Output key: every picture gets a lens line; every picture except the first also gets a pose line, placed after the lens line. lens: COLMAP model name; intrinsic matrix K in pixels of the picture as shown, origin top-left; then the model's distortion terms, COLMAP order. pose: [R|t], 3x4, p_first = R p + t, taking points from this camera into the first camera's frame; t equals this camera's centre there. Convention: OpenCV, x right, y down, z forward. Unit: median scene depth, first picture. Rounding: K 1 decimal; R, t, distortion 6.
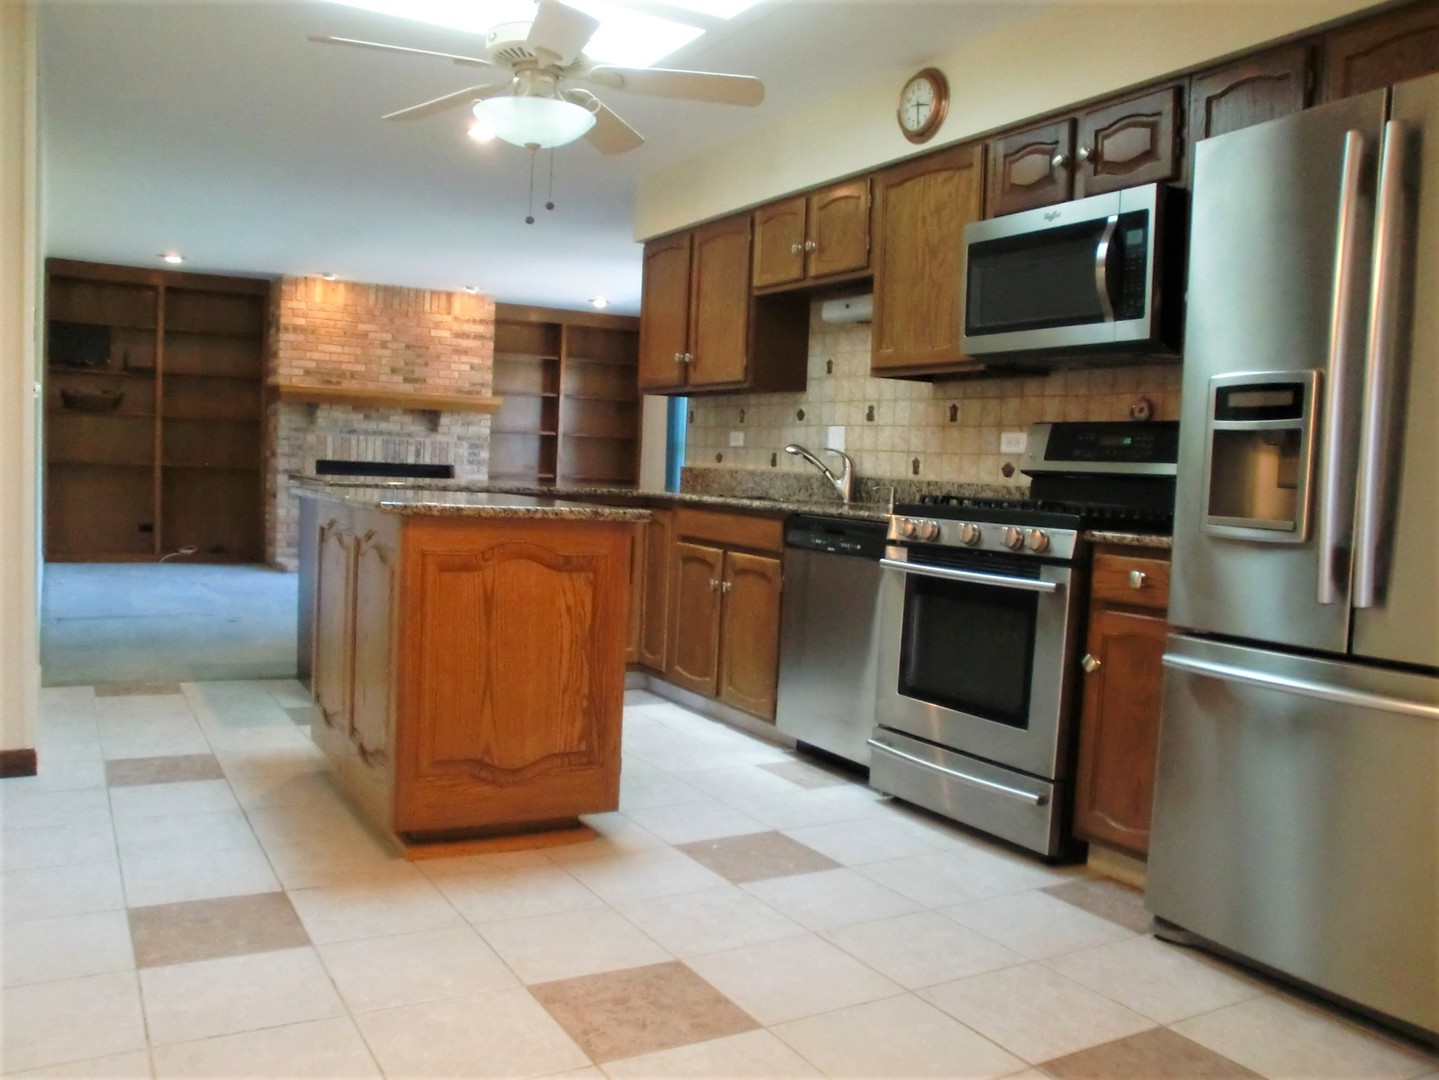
lens RADIAL K [[1216.5, 0, 720.8], [0, 1216.5, 541.9], [0, 0, 1]] dist [-0.112020, 0.032959]
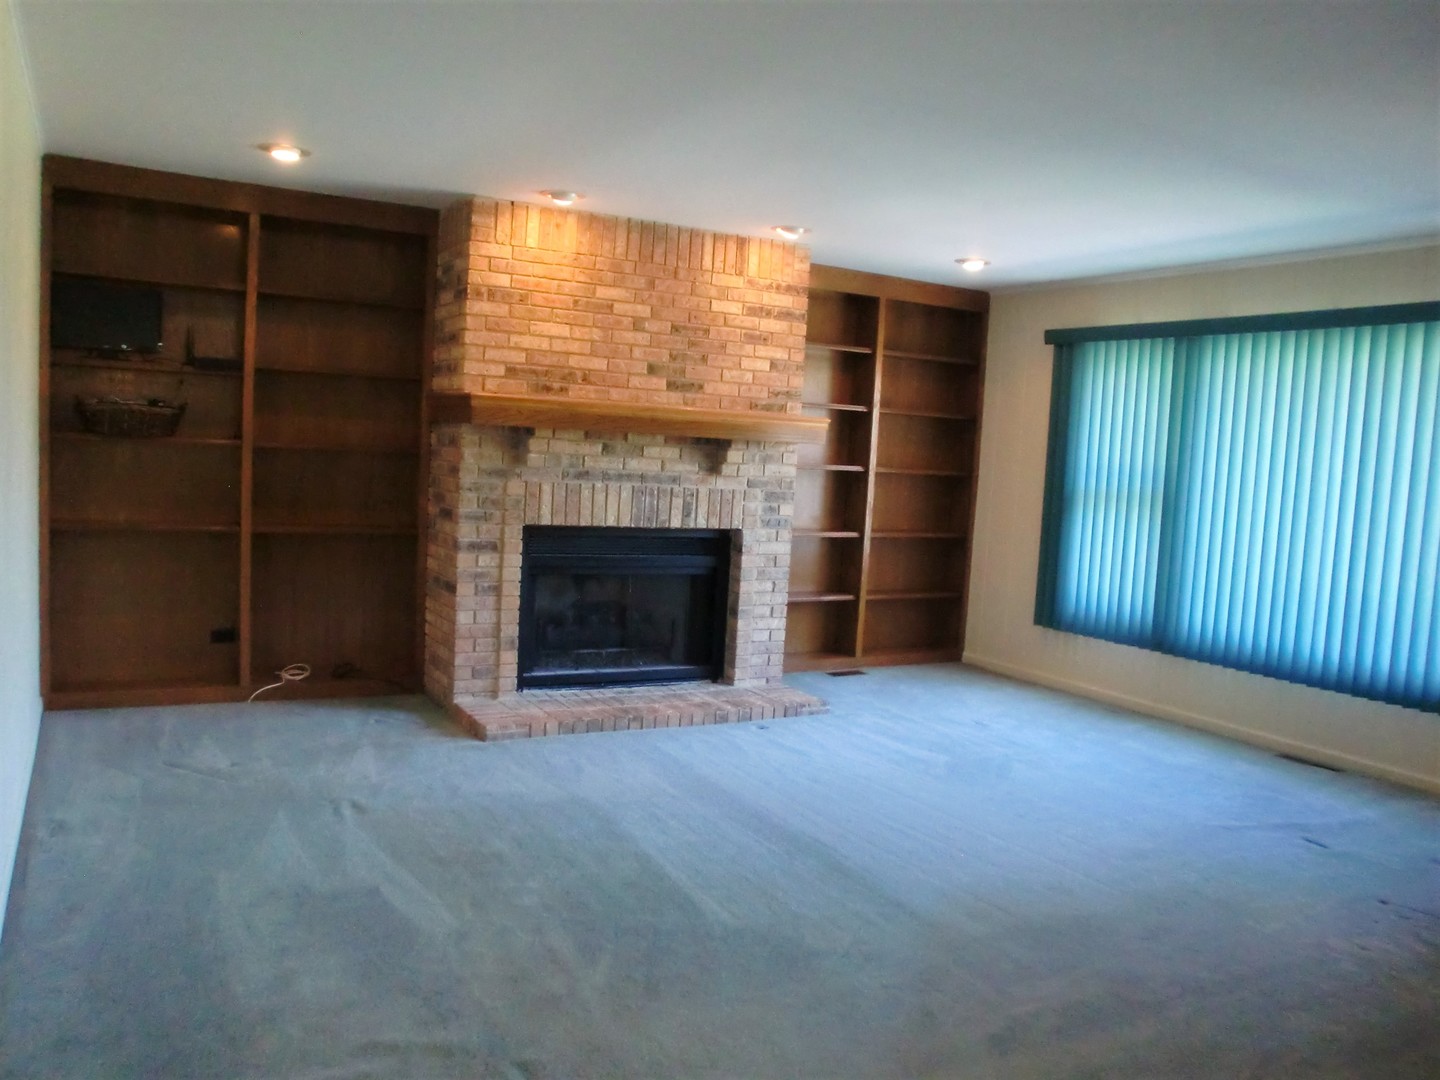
lens RADIAL K [[1167.9, 0, 727.6], [0, 1167.9, 544.1], [0, 0, 1]] dist [-0.140143, 0.114877]
pose [[0.999646, 0.013149, -0.023113, -0.224506], [-0.012781, 0.999791, 0.015987, -0.068489], [0.023318, -0.015686, 0.999605, 0.445562]]
